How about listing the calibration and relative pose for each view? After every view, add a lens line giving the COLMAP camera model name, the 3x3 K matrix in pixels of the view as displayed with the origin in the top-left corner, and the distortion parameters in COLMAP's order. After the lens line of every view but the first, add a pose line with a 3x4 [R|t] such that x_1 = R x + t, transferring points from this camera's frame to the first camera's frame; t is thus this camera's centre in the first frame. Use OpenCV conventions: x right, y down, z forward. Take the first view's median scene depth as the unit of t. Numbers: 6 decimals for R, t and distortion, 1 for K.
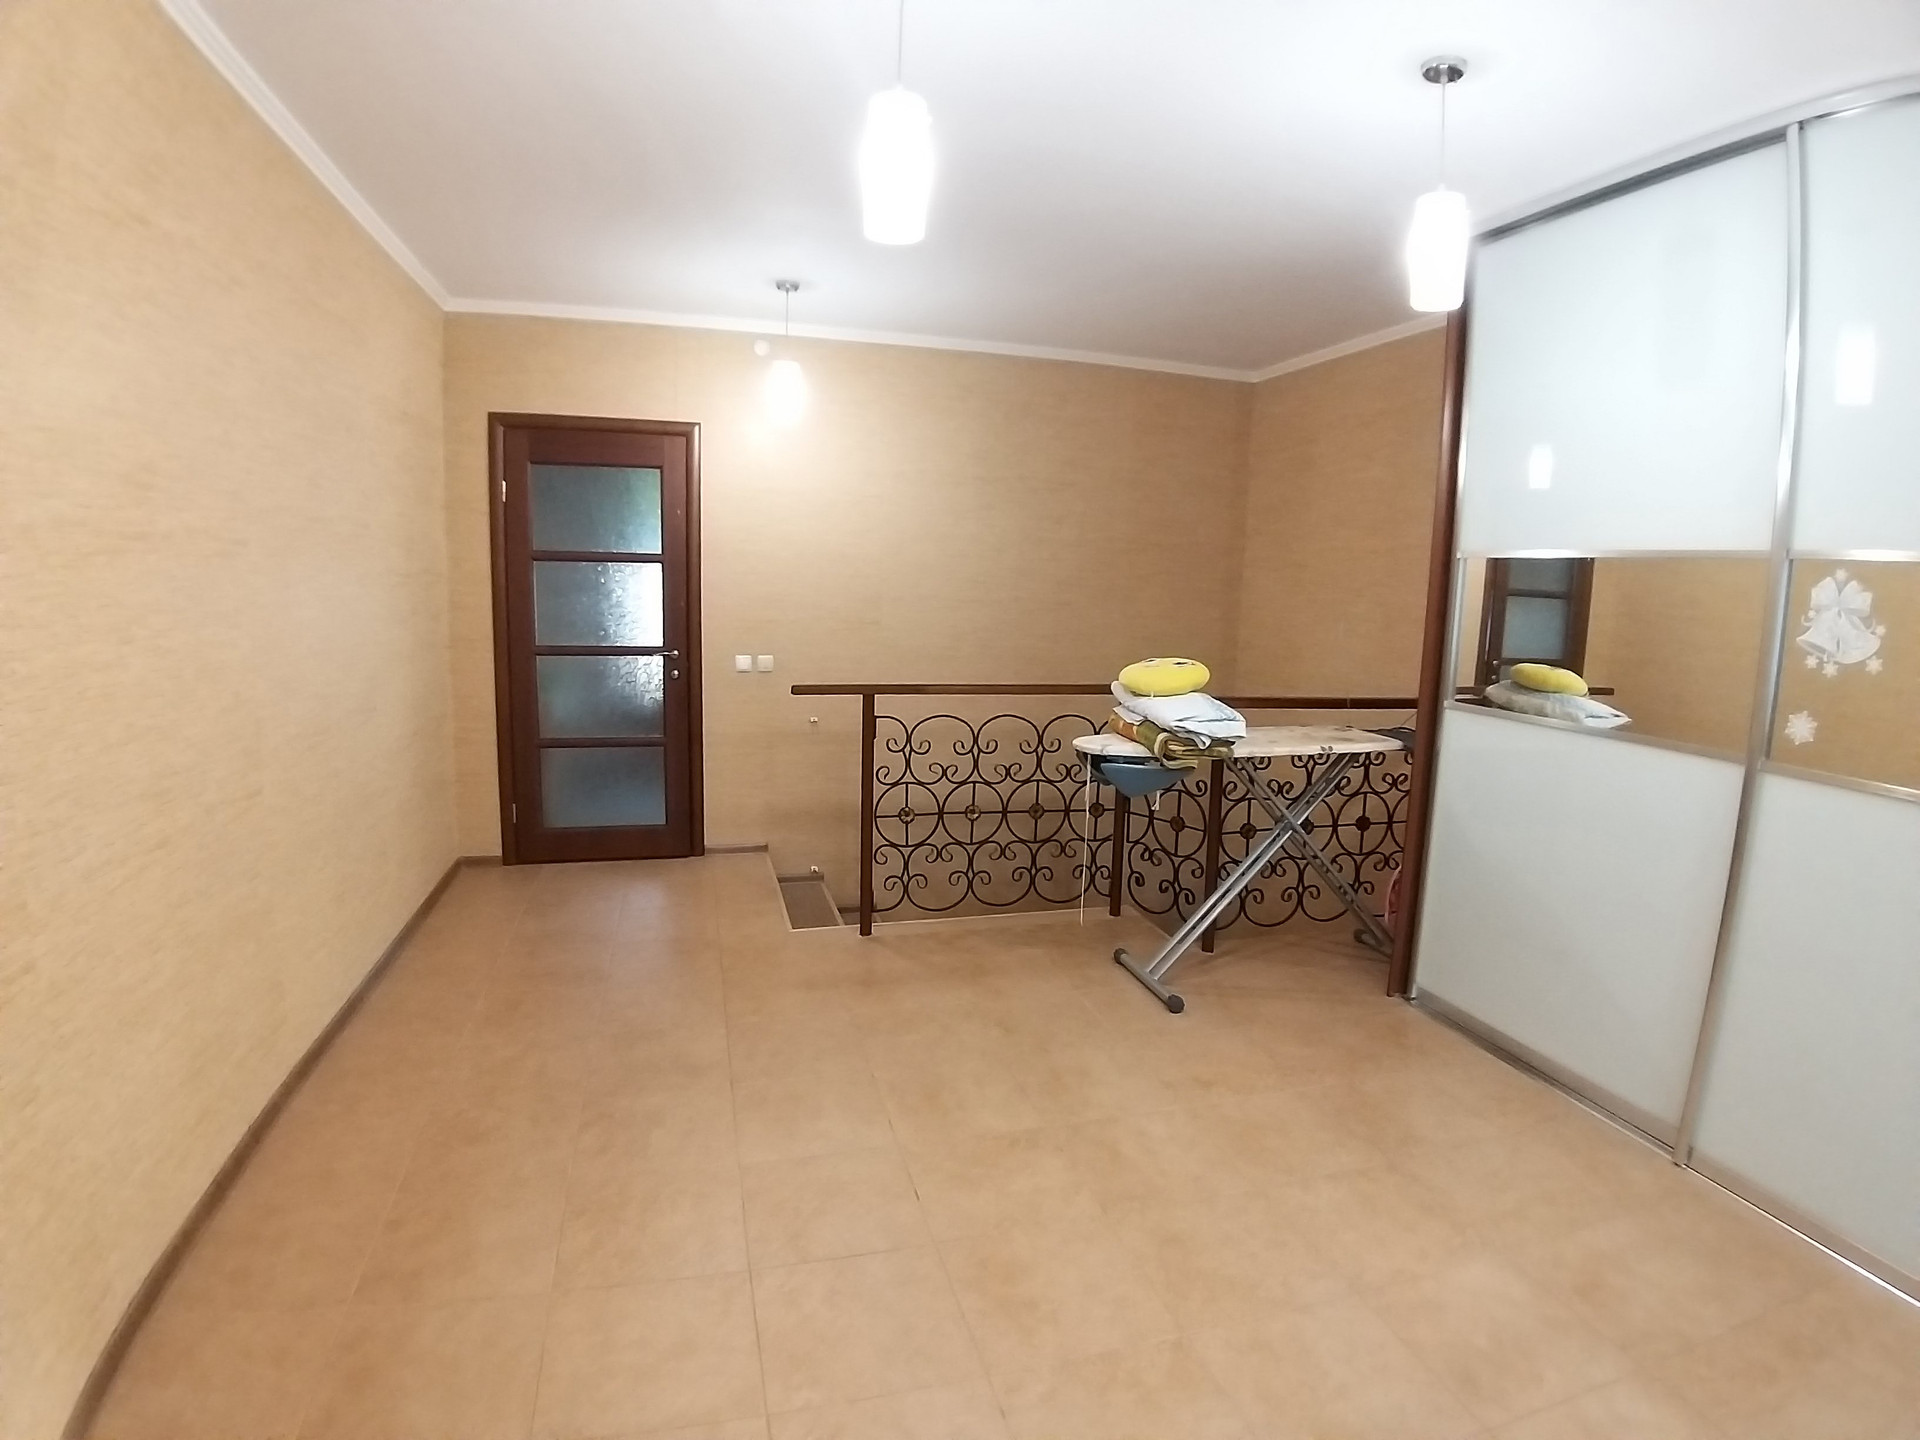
lens RADIAL K [[1006.2, 0, 960.0], [0, 1006.2, 720.0], [0, 0, 1]] dist [-0.065359, -0.022560]
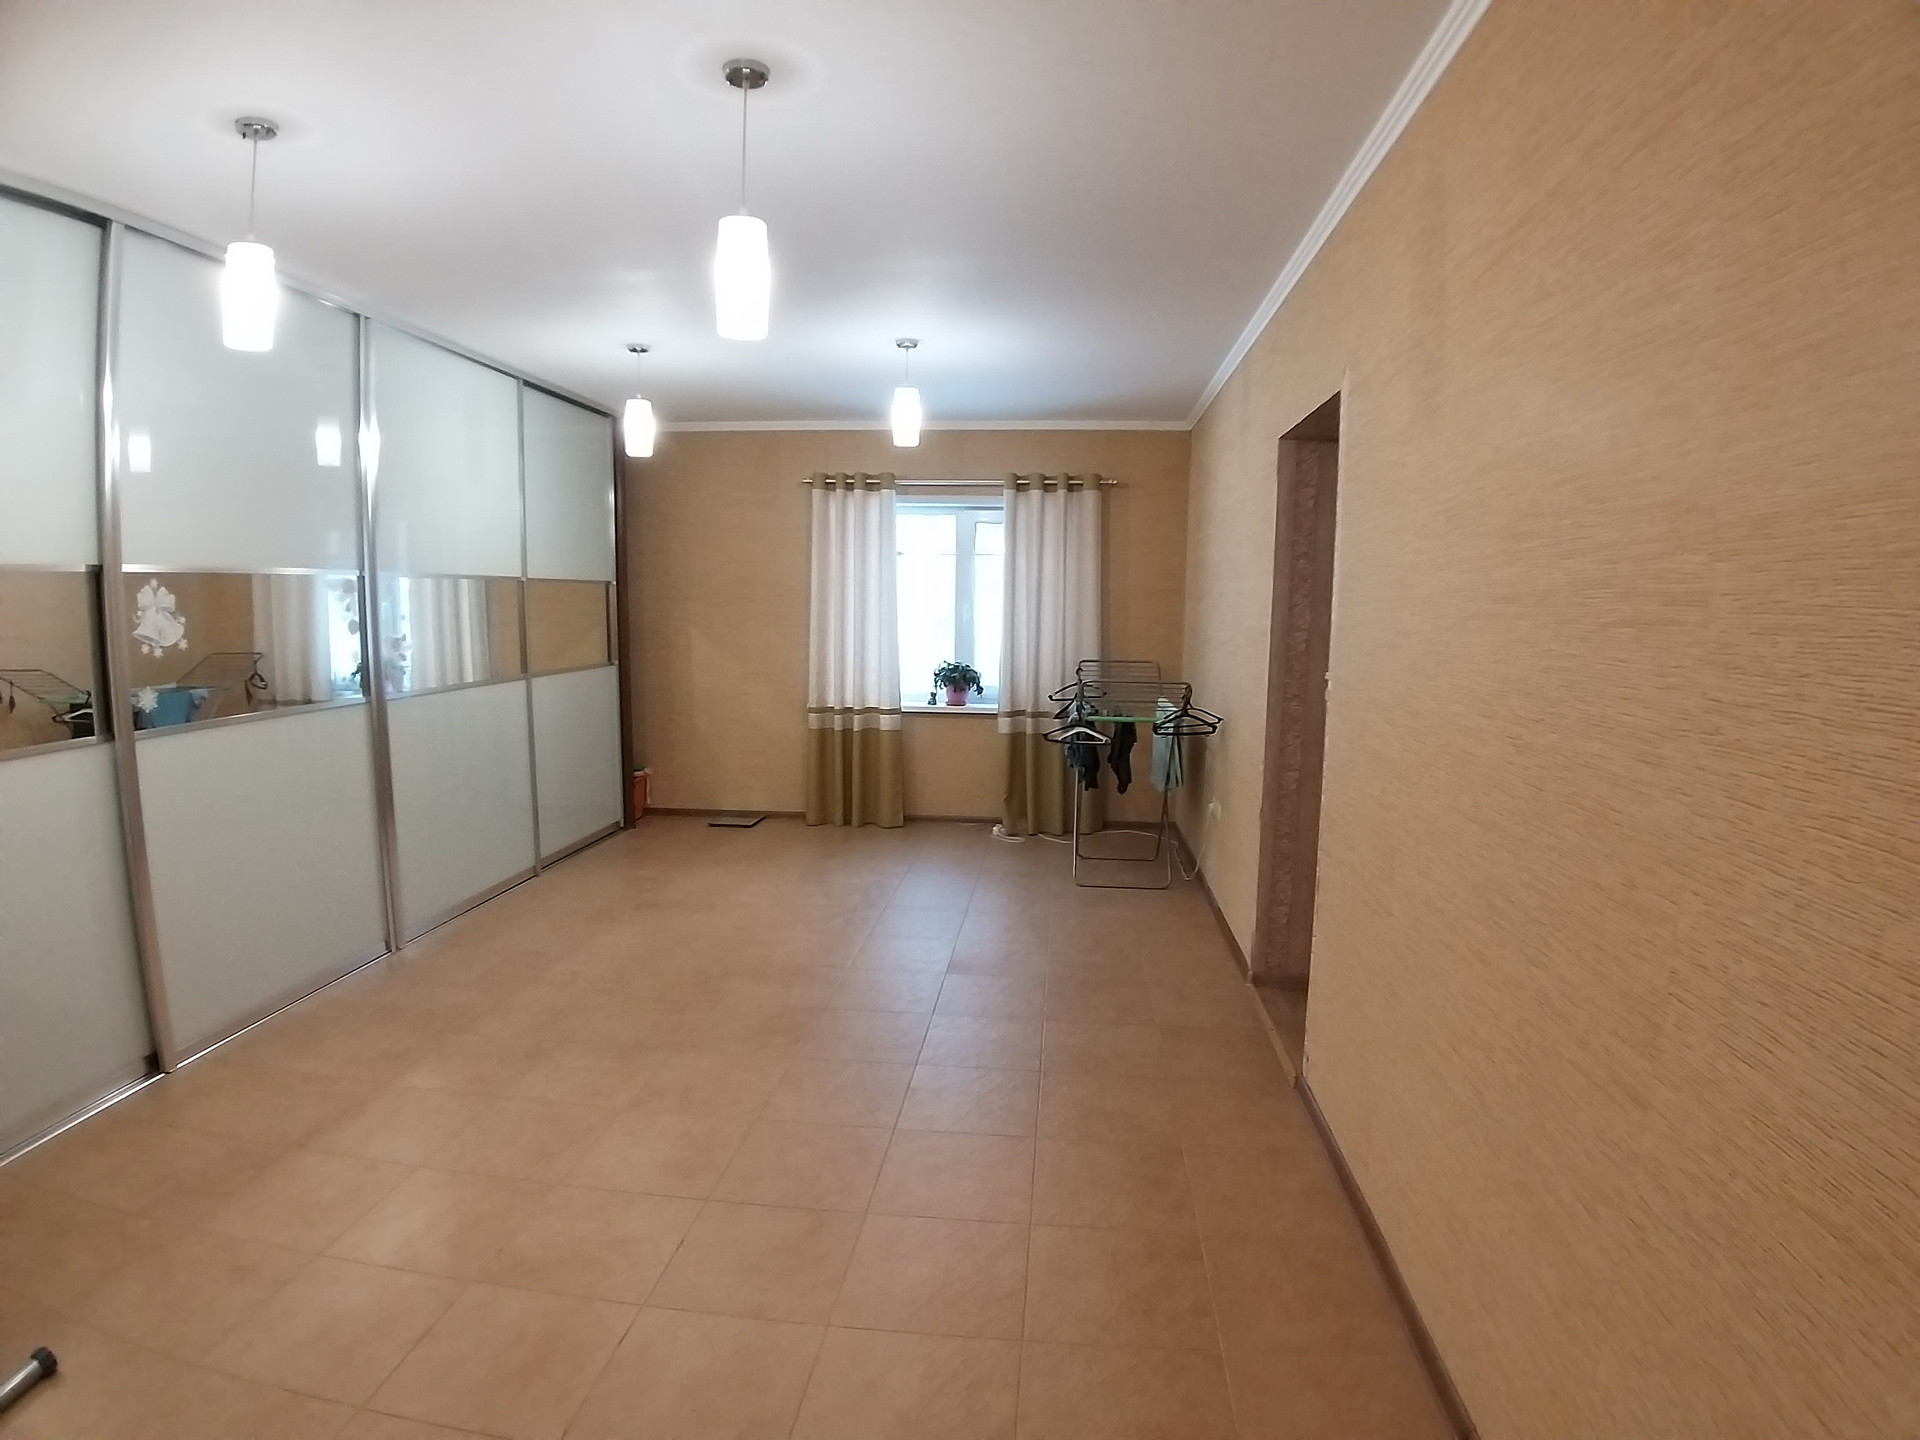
lens RADIAL K [[1006.2, 0, 960.0], [0, 1006.2, 720.0], [0, 0, 1]] dist [-0.065359, -0.022560]
pose [[-0.925229, -0.081986, 0.370445, -0.362987], [0.014890, 0.967775, 0.251376, -0.154271], [-0.379117, 0.238096, -0.894193, 0.967383]]
